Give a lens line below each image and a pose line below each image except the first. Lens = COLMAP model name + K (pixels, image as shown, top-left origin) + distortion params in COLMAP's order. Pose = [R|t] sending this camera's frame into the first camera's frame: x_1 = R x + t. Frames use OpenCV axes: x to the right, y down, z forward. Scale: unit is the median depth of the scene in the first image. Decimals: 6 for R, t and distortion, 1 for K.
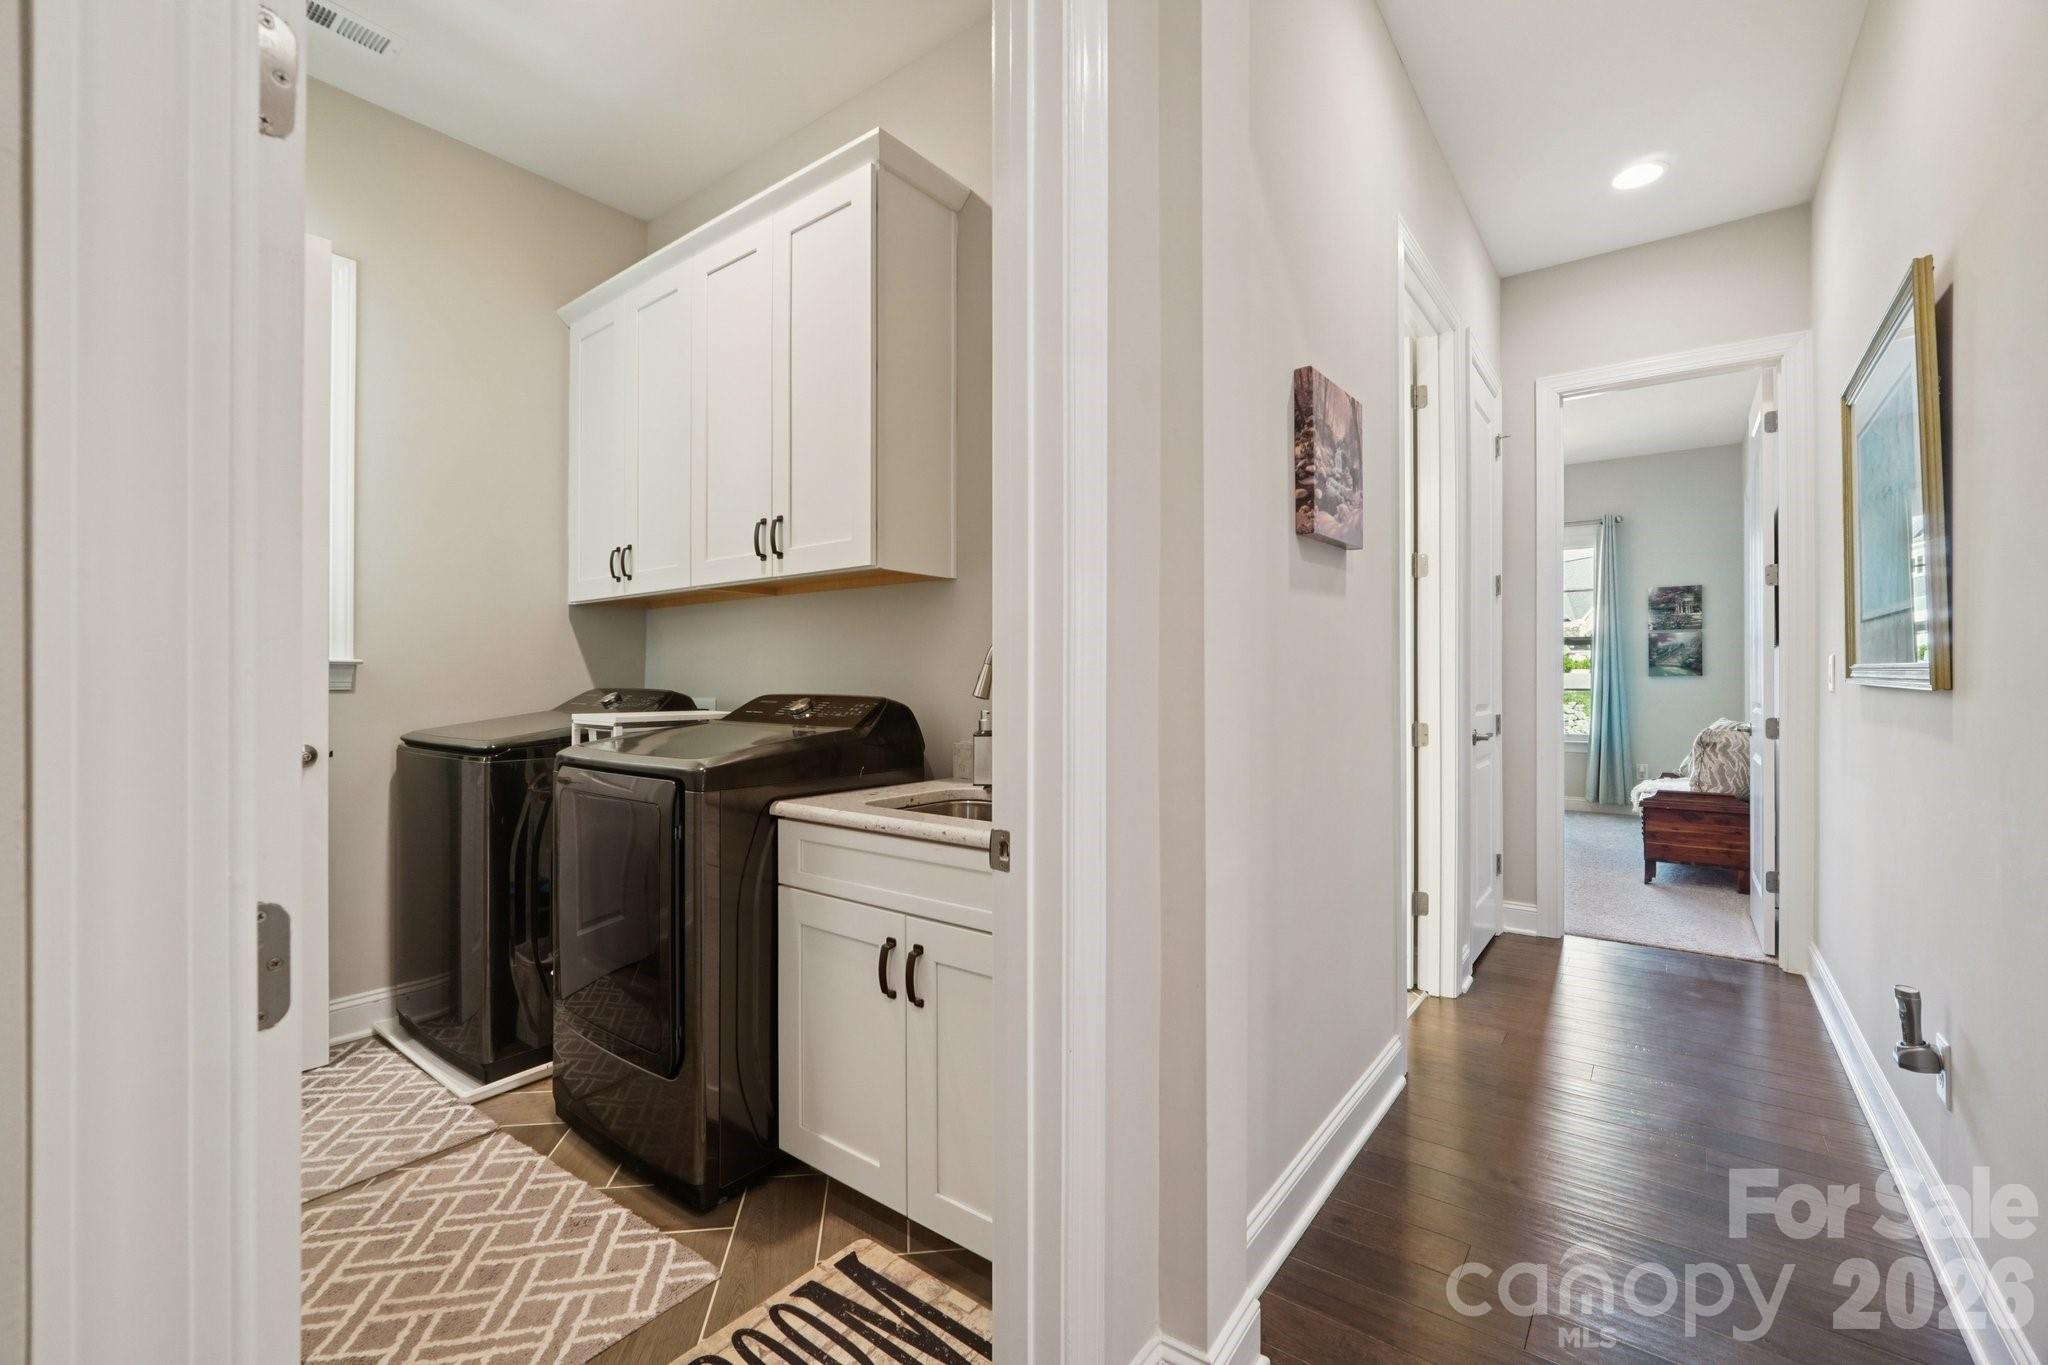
lens RADIAL K [[865.2, 0, 1026.7], [0, 865.2, 680.2], [0, 0, 1]] dist [-0.009160, 0.002852]
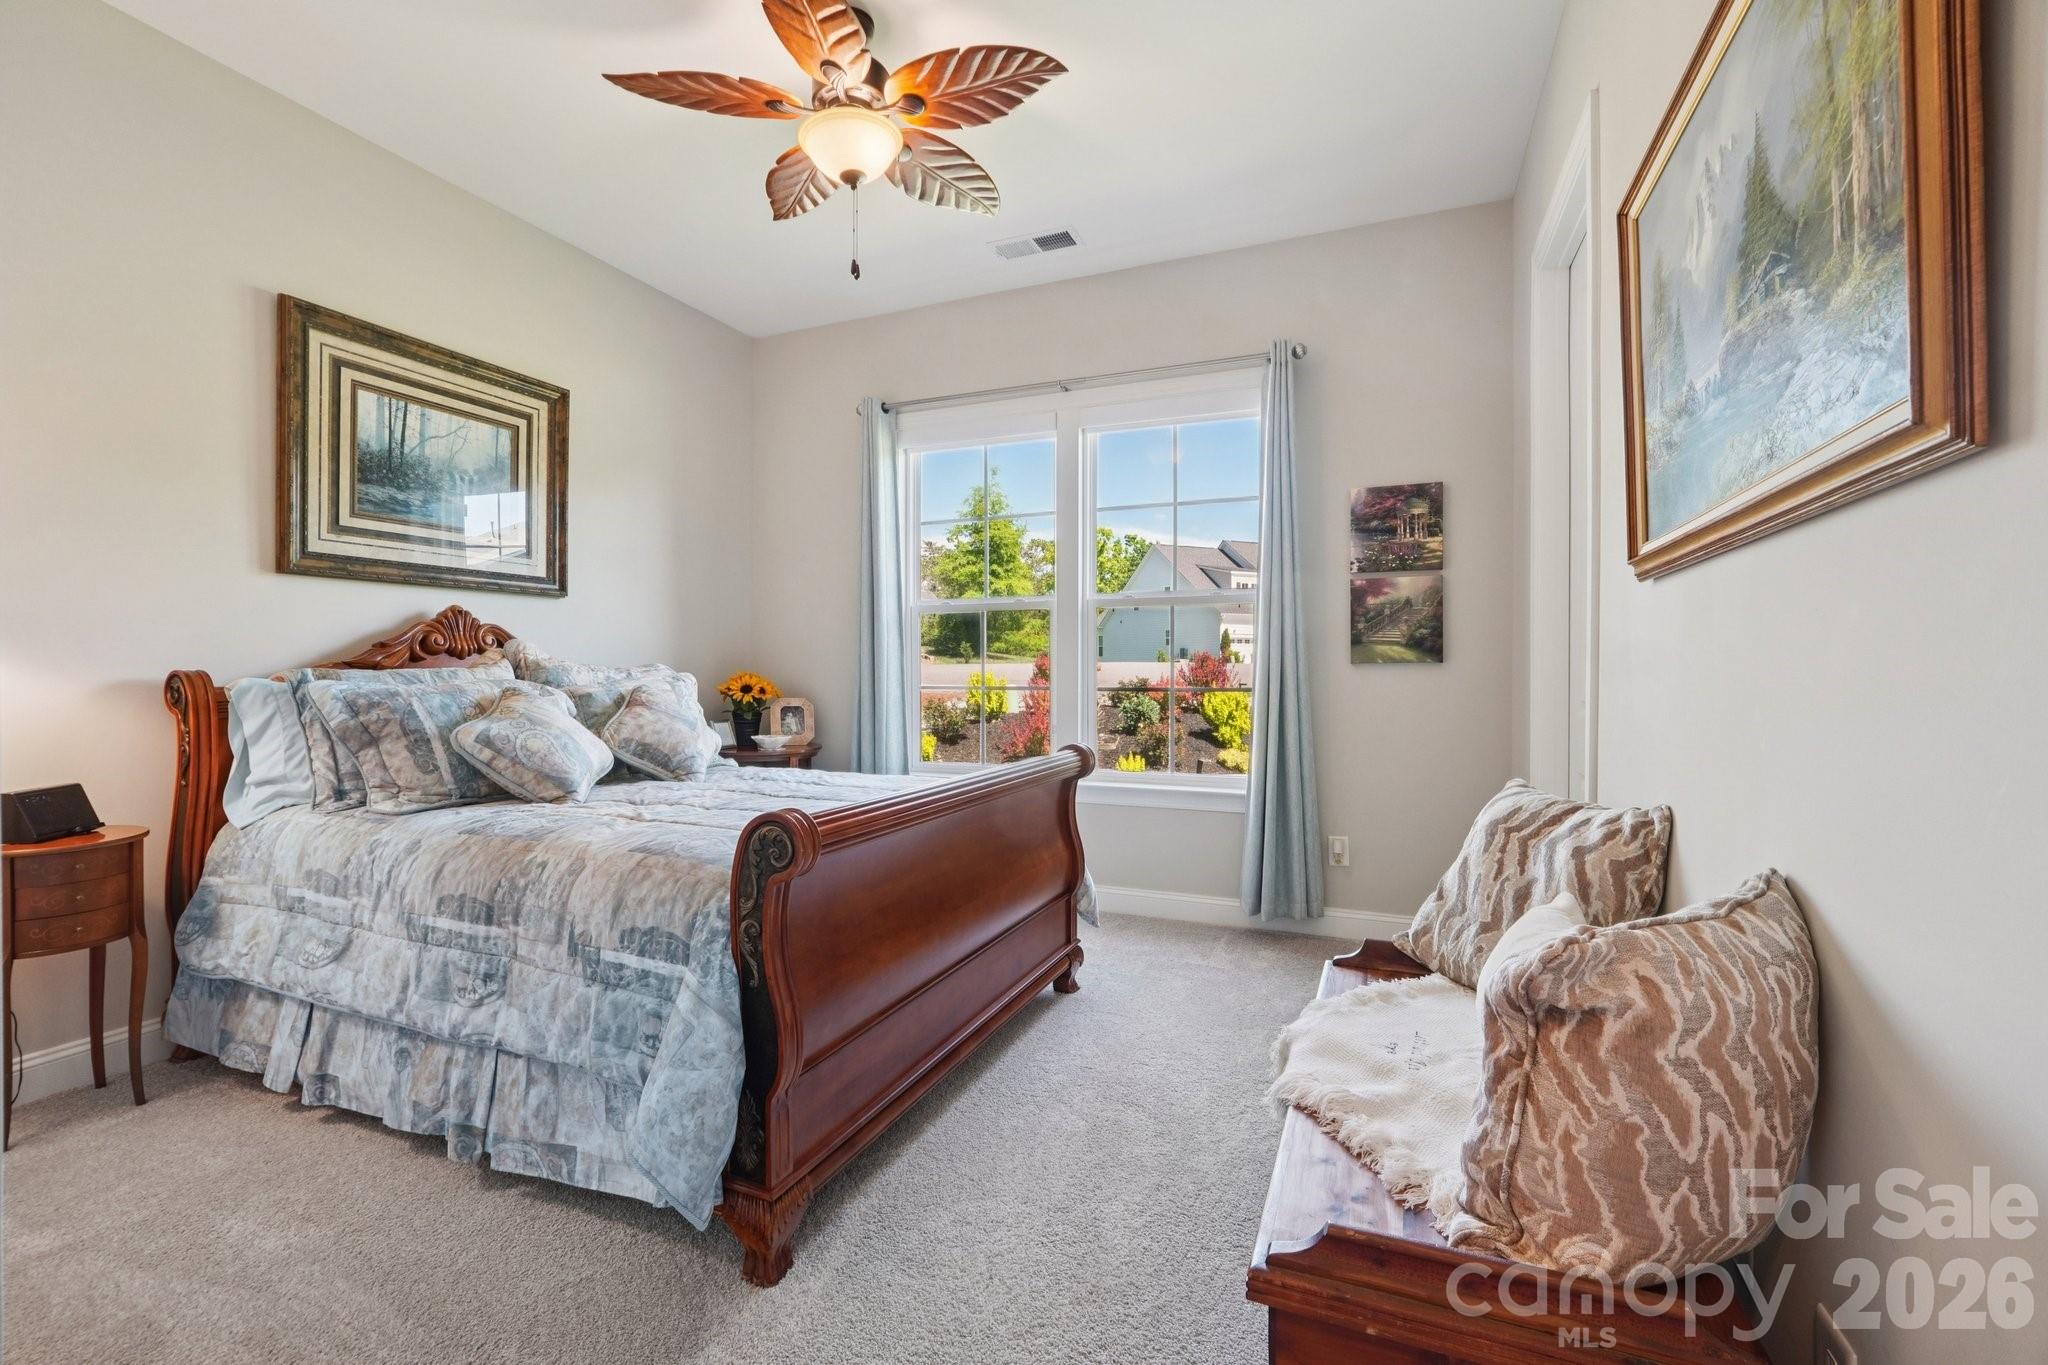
lens RADIAL K [[865.2, 0, 1021.9], [0, 865.2, 674.1], [0, 0, 1]] dist [-0.009160, 0.002852]
pose [[0.971424, 0.004360, 0.237313, 0.418150], [-0.005347, 0.999980, 0.003518, 0.001413], [-0.237292, -0.004686, 0.971427, 0.557989]]
